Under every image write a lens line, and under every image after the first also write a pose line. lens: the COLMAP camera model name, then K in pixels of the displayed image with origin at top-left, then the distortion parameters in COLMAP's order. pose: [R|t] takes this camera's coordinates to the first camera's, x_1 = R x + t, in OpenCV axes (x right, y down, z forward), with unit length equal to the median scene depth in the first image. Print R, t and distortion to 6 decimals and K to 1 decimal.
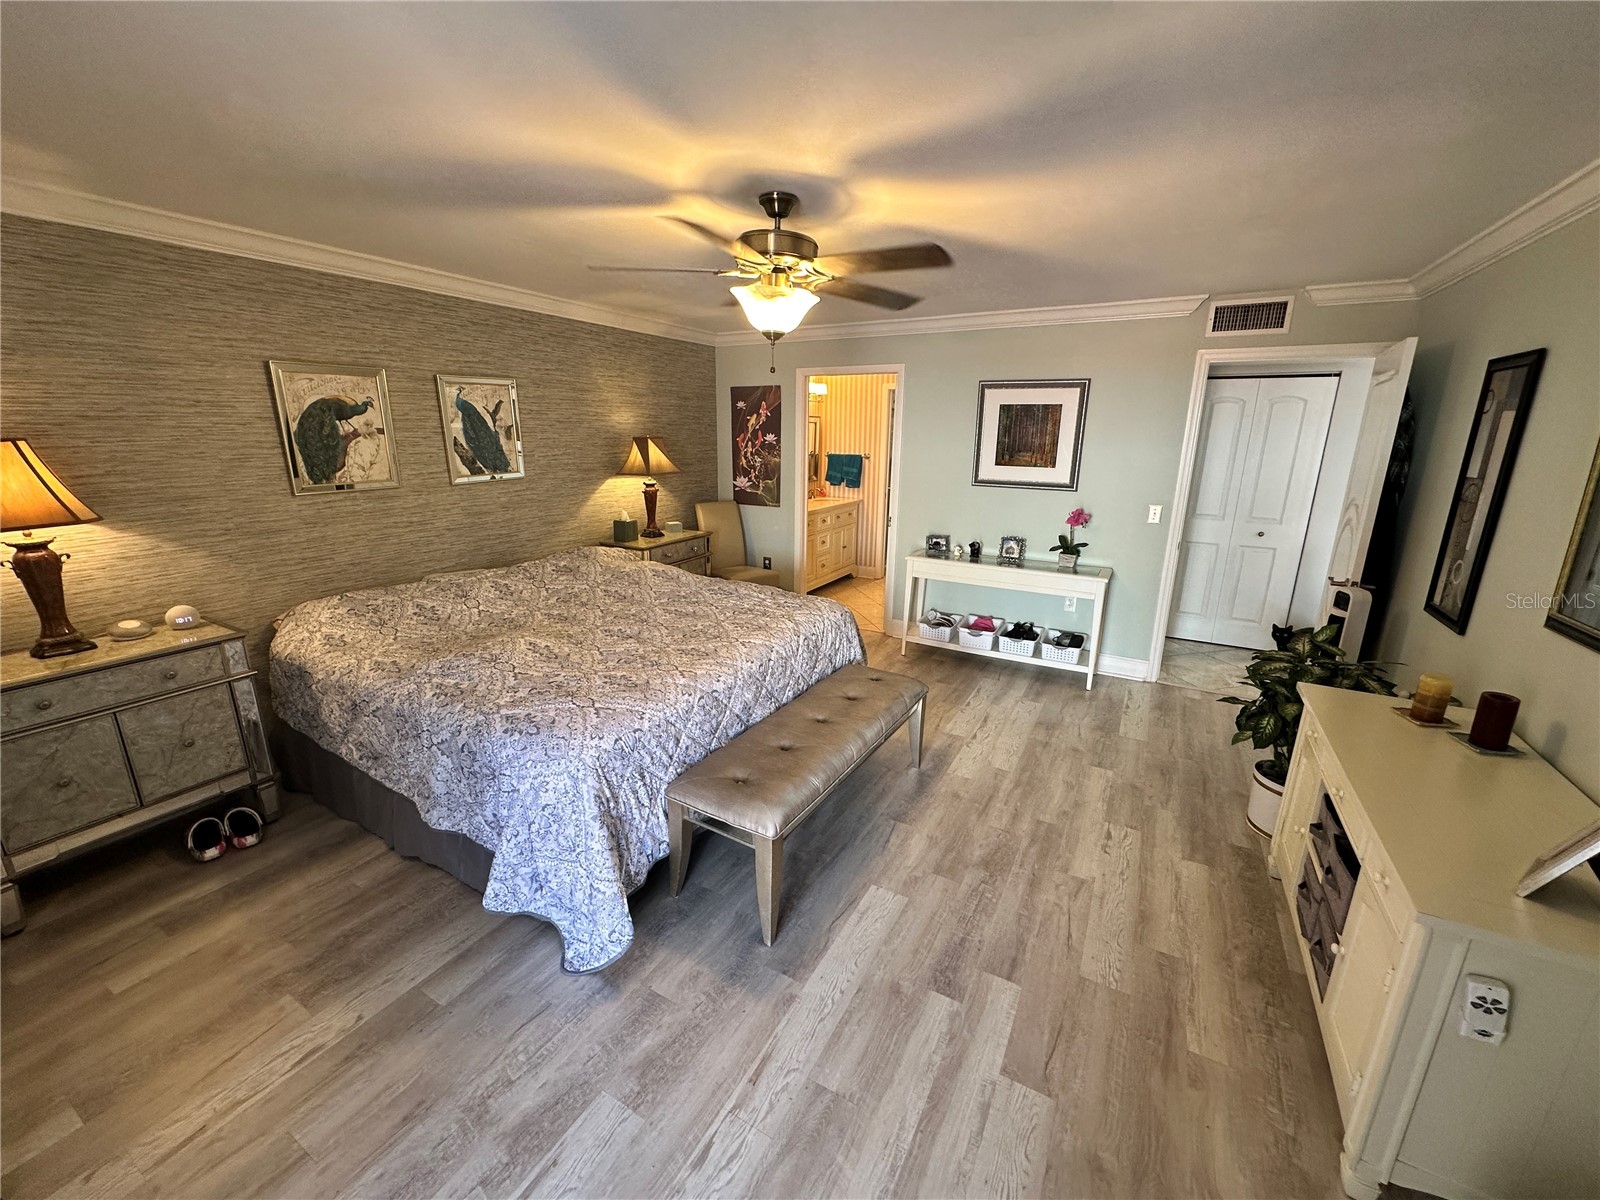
lens RADIAL K [[638.7, 0, 797.6], [0, 638.7, 599.2], [0, 0, 1]] dist [-0.001944, 0.000820]
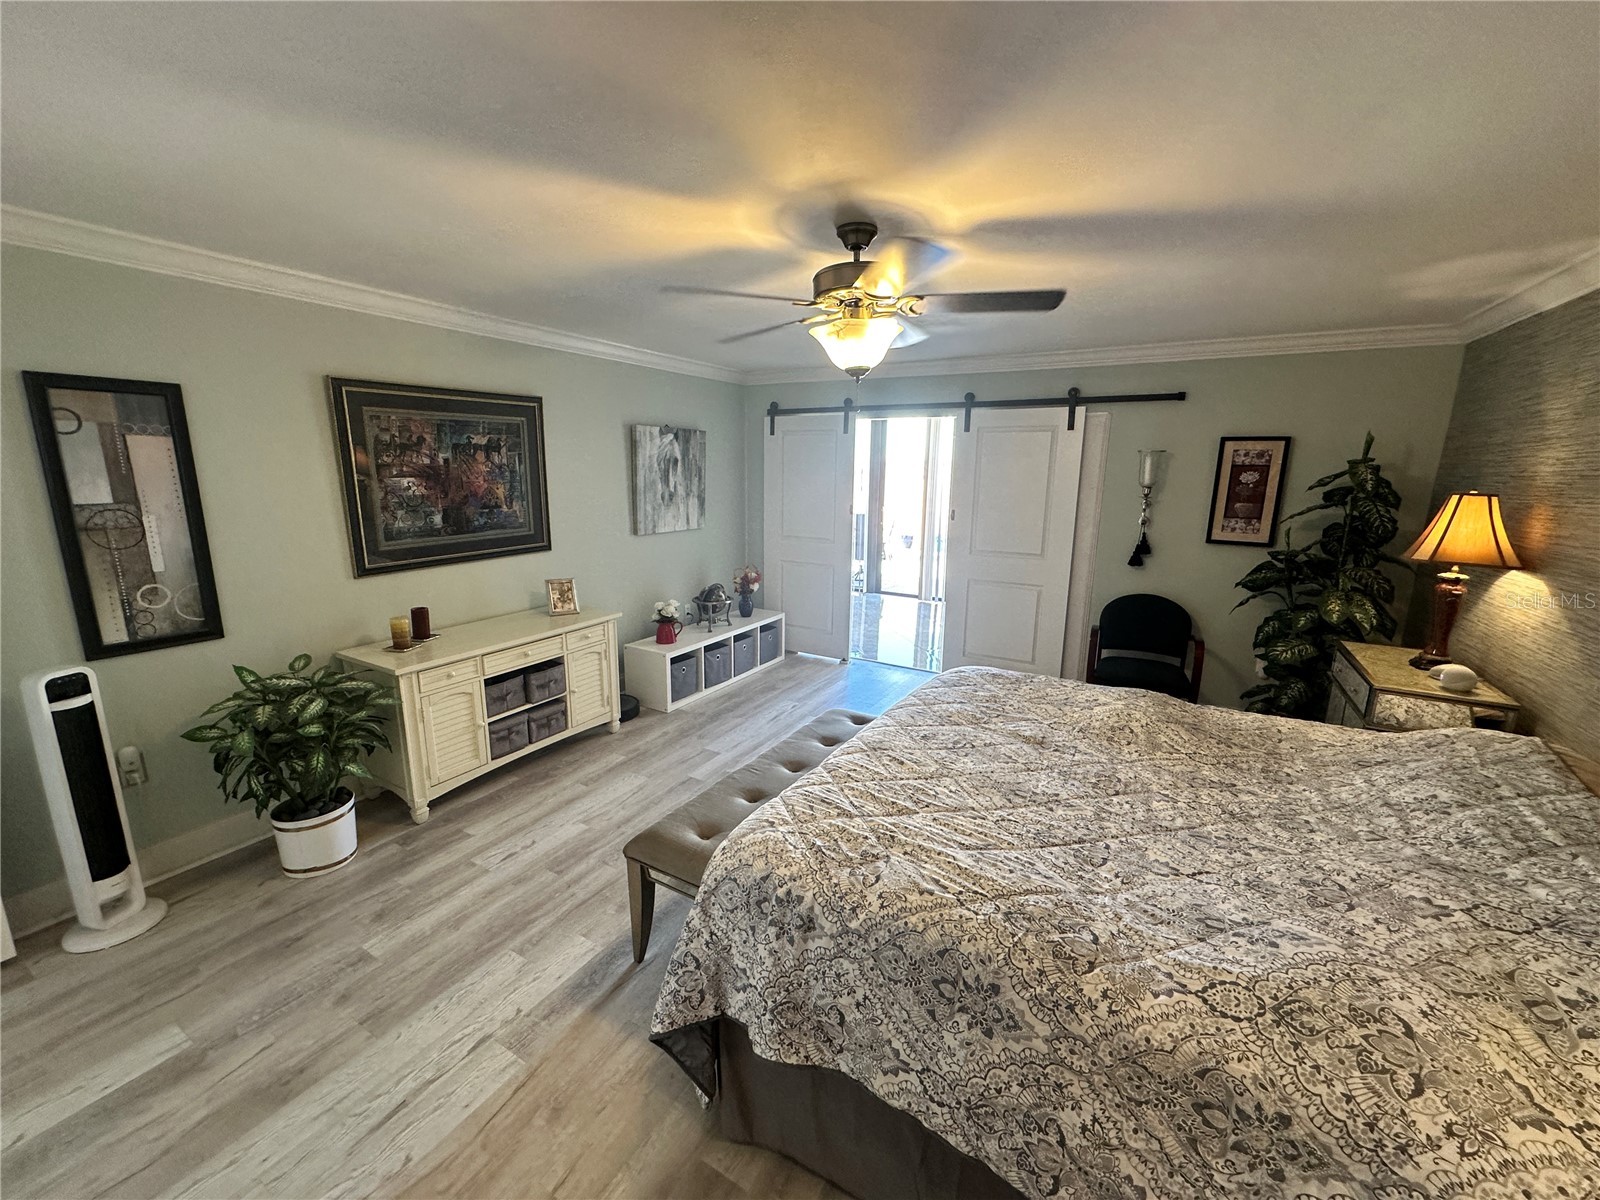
lens RADIAL K [[638.7, 0, 800.8], [0, 638.7, 605.2], [0, 0, 1]] dist [-0.001944, 0.000820]
pose [[-0.999601, -0.027475, 0.006548, 0.022520], [-0.021380, 0.887532, 0.460250, -0.393612], [-0.018457, 0.459926, -0.887765, 1.454560]]
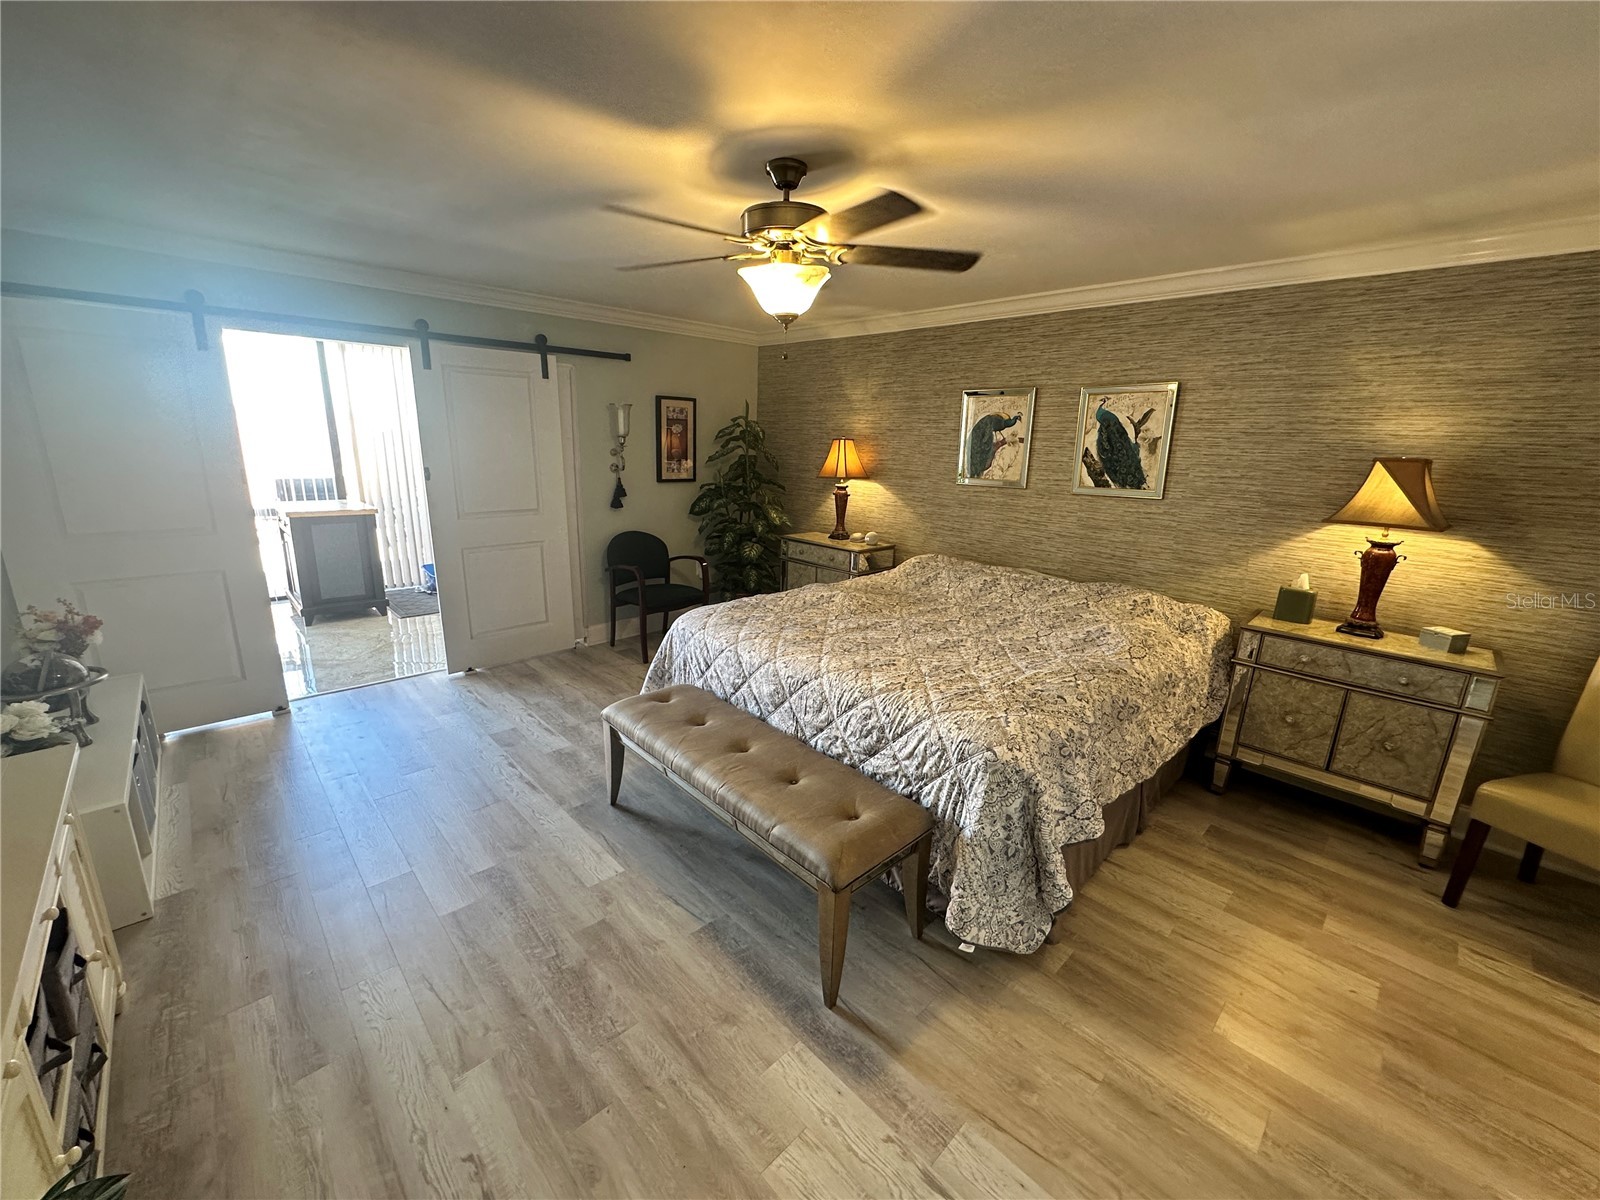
lens RADIAL K [[638.7, 0, 803.0], [0, 638.7, 599.9], [0, 0, 1]] dist [-0.001944, 0.000820]
pose [[-0.281520, 0.218634, -0.934316, 0.663959], [-0.279398, 0.912829, 0.297792, -0.238085], [0.917978, 0.344881, -0.195893, 0.985119]]
